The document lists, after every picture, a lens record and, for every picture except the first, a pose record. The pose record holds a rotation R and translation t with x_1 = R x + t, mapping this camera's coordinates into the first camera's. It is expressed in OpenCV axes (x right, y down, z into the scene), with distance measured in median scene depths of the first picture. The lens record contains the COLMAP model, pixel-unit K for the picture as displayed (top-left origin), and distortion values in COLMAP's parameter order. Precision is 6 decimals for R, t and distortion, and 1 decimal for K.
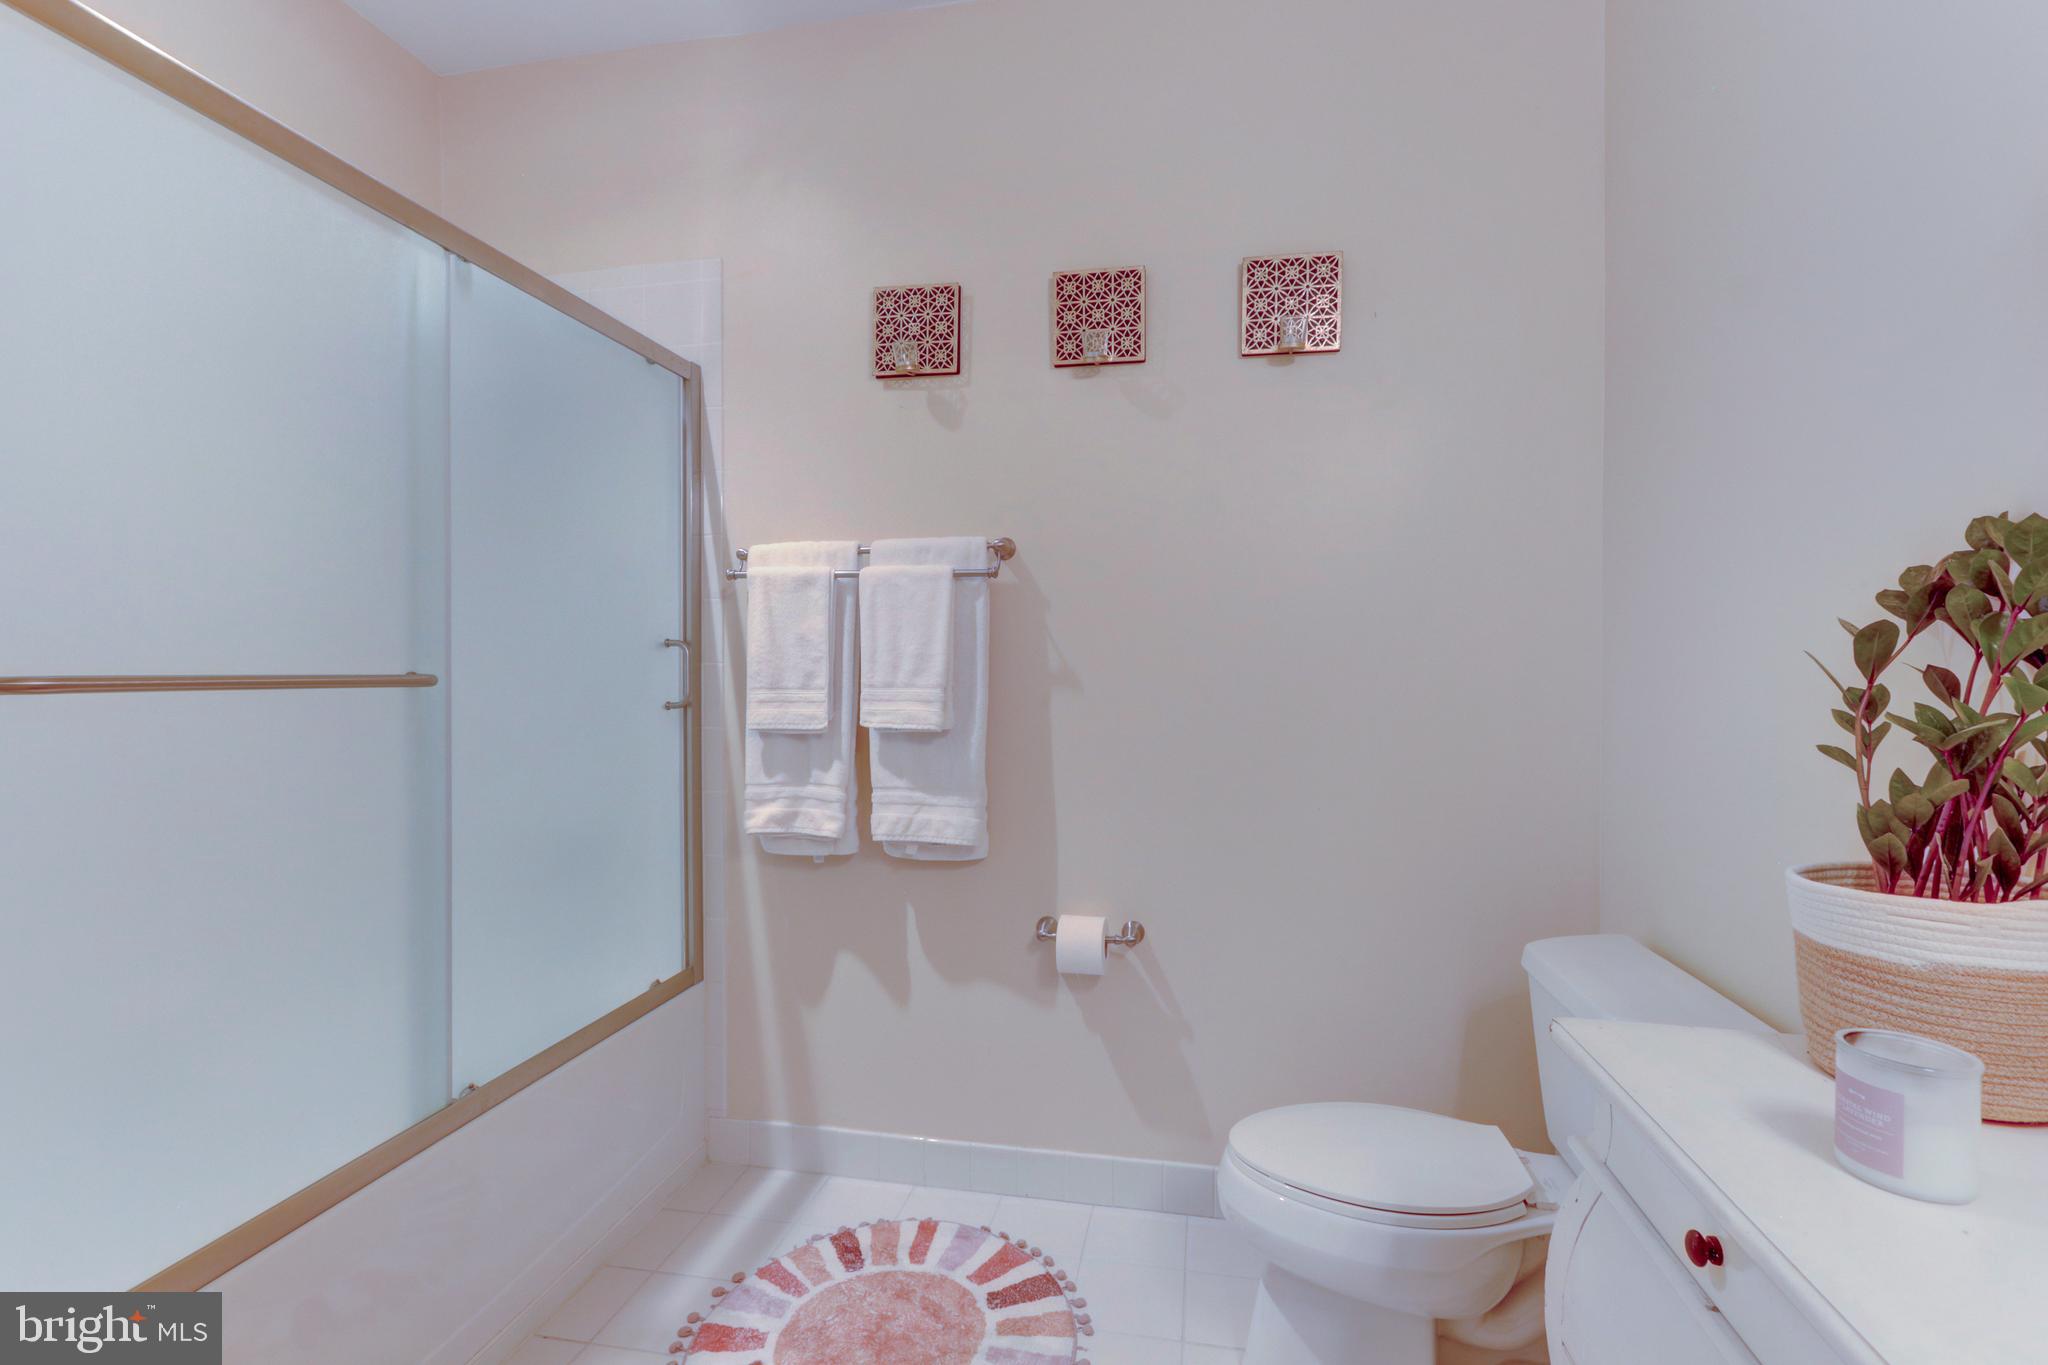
lens RADIAL K [[989.8, 0, 1024.0], [0, 989.8, 682.5], [0, 0, 1]] dist [0.031304, 0.000245]
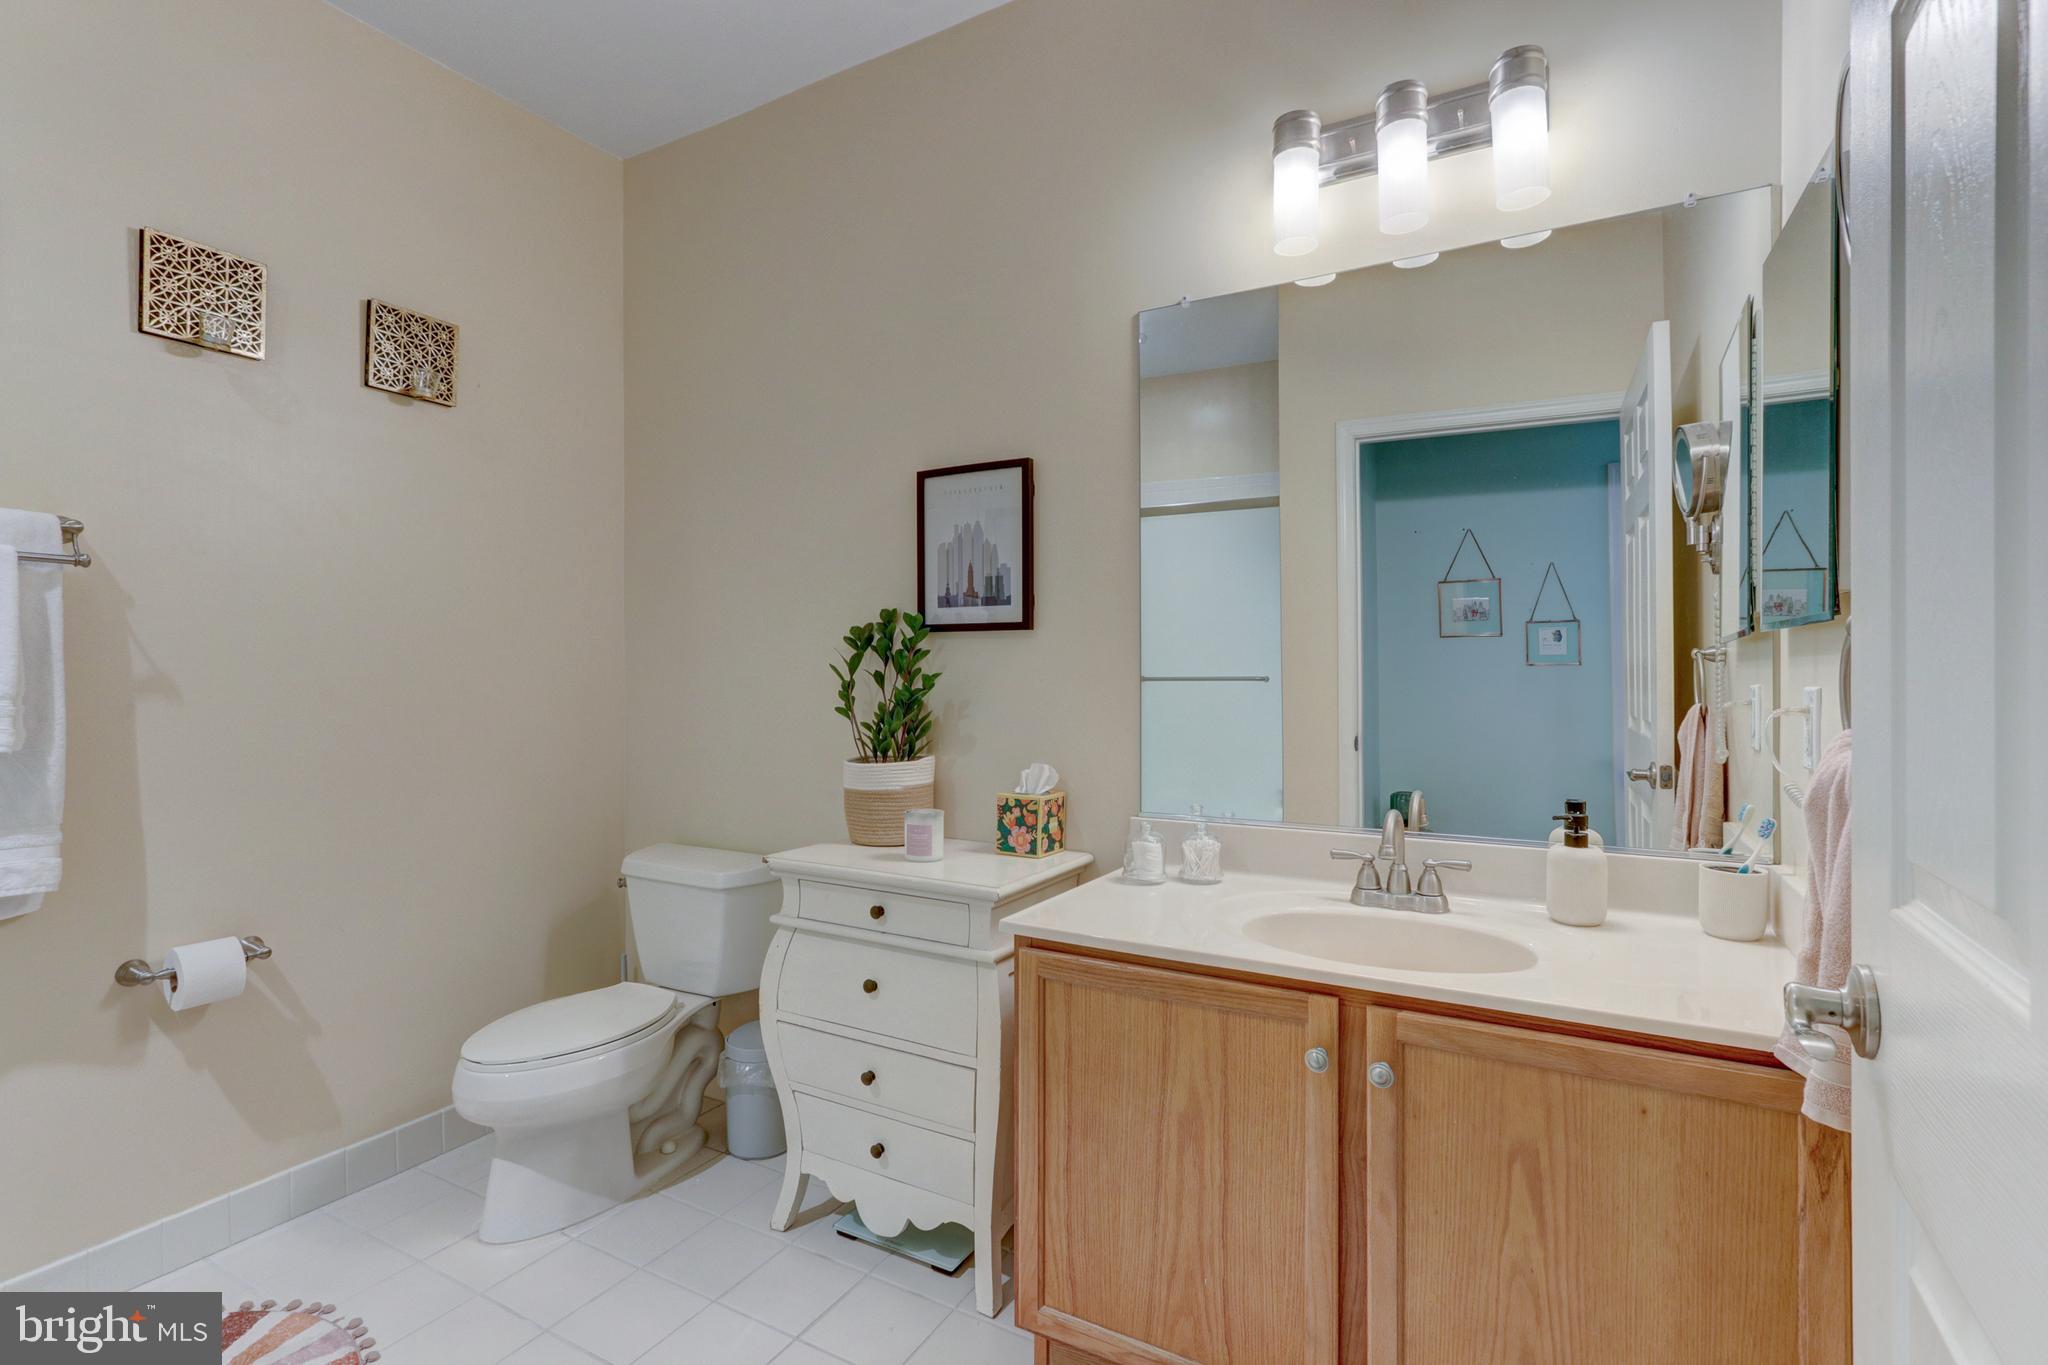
lens RADIAL K [[940.3, 0, 1021.5], [0, 940.3, 676.9], [0, 0, 1]] dist [-0.001136, 0.000296]
pose [[0.293376, -0.000118, 0.955997, -0.556119], [0.024313, 0.999677, -0.007338, 0.012693], [-0.955688, 0.025396, 0.293284, 0.008717]]
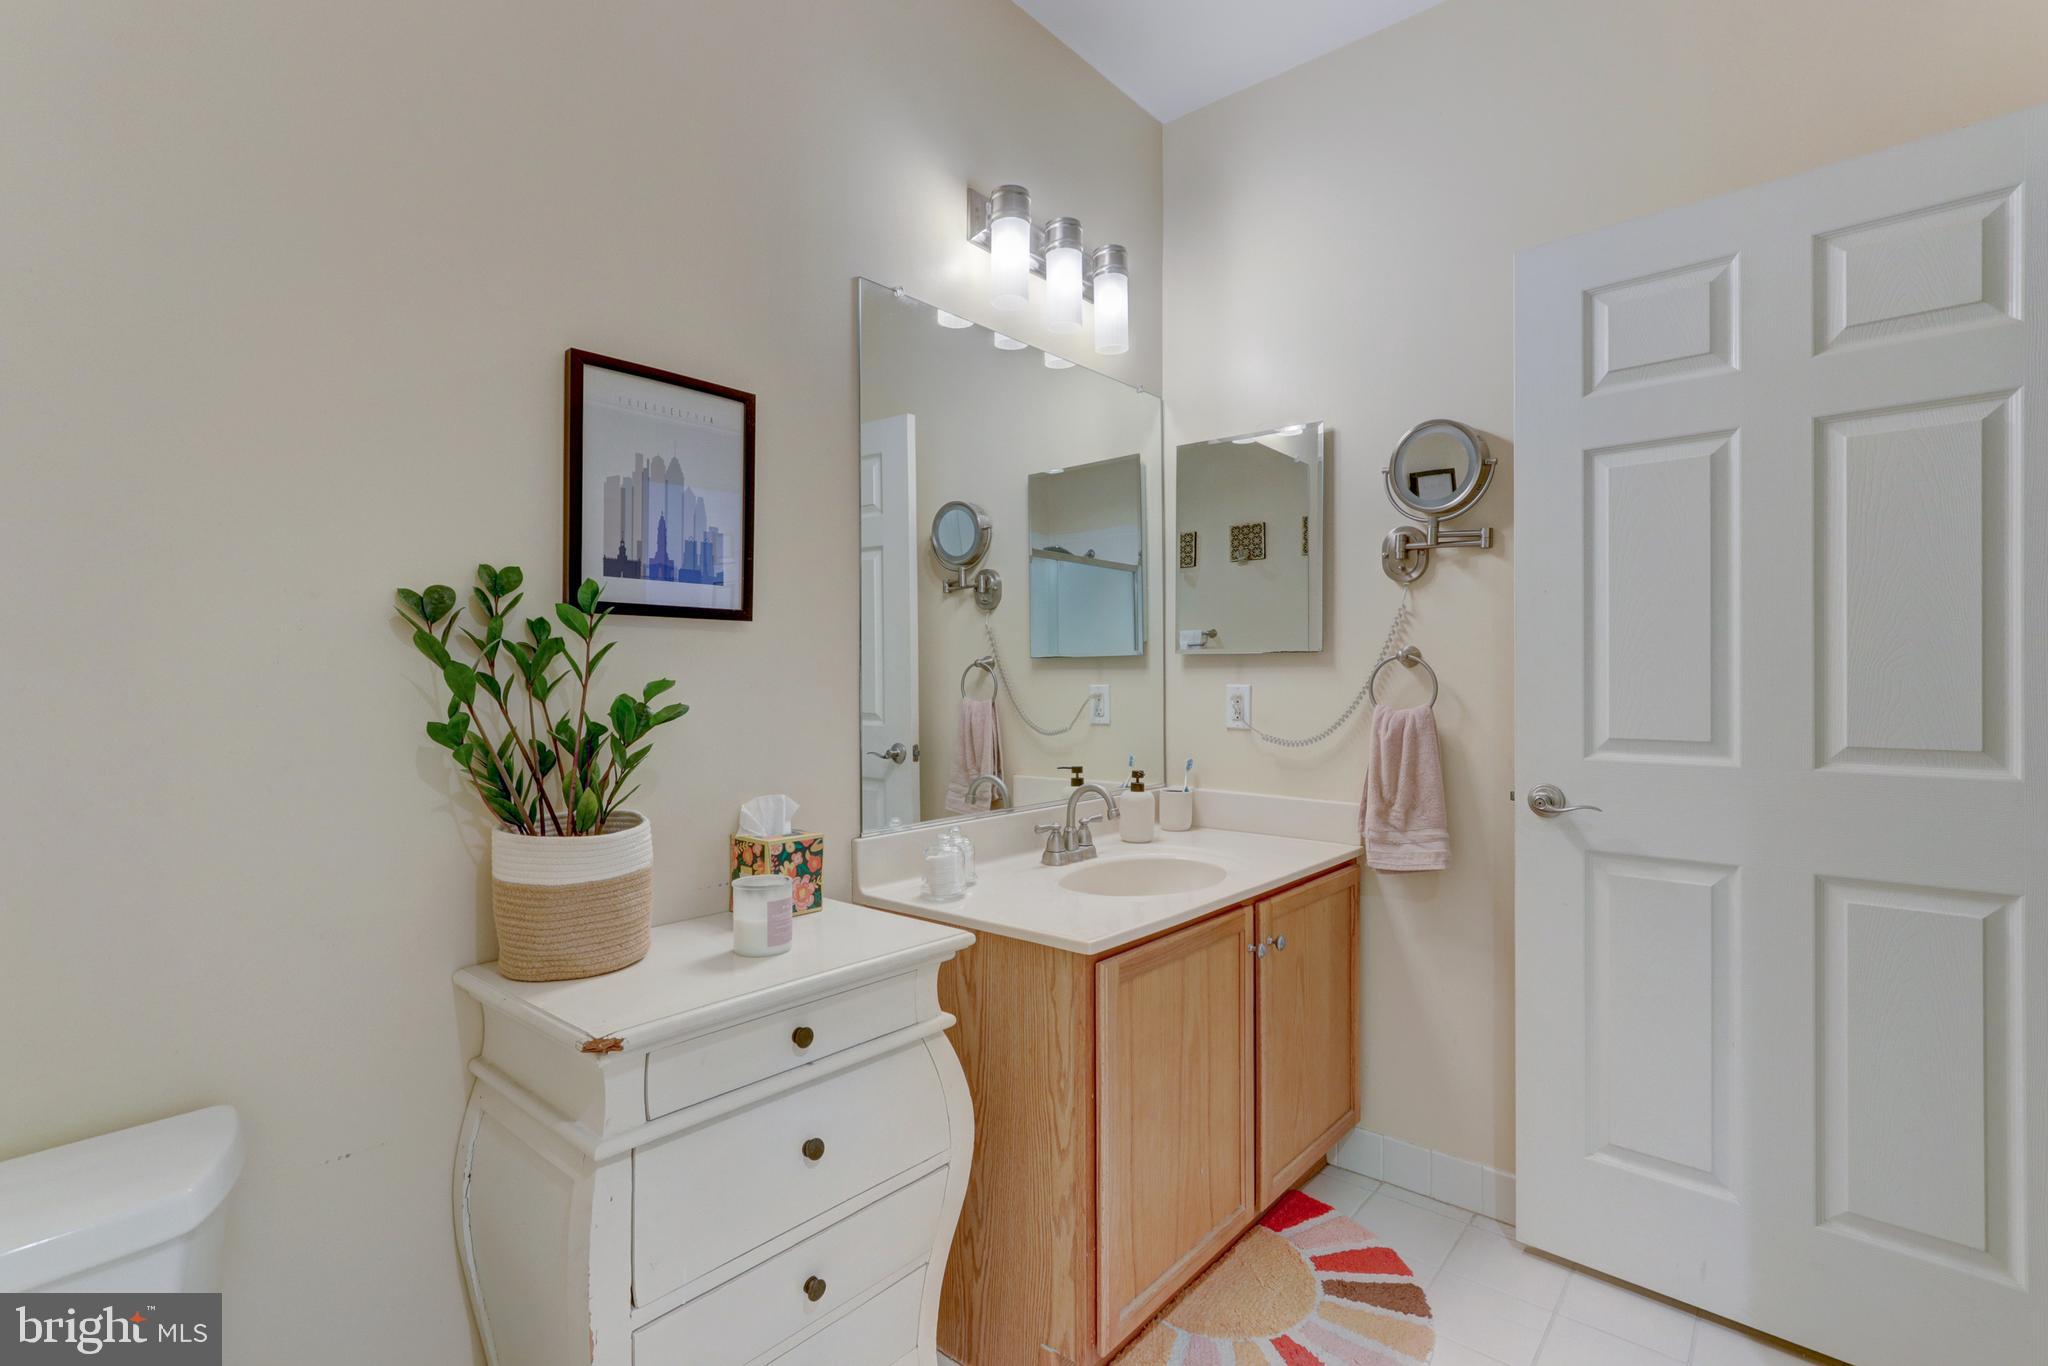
lens RADIAL K [[941.4, 0, 1020.8], [0, 941.4, 674.3], [0, 0, 1]] dist [-0.001214, 0.000336]
pose [[-0.872584, 0.003986, 0.488447, -0.145421], [0.016805, 0.999620, 0.021863, -0.015540], [-0.488174, 0.027286, -0.872319, 0.876078]]
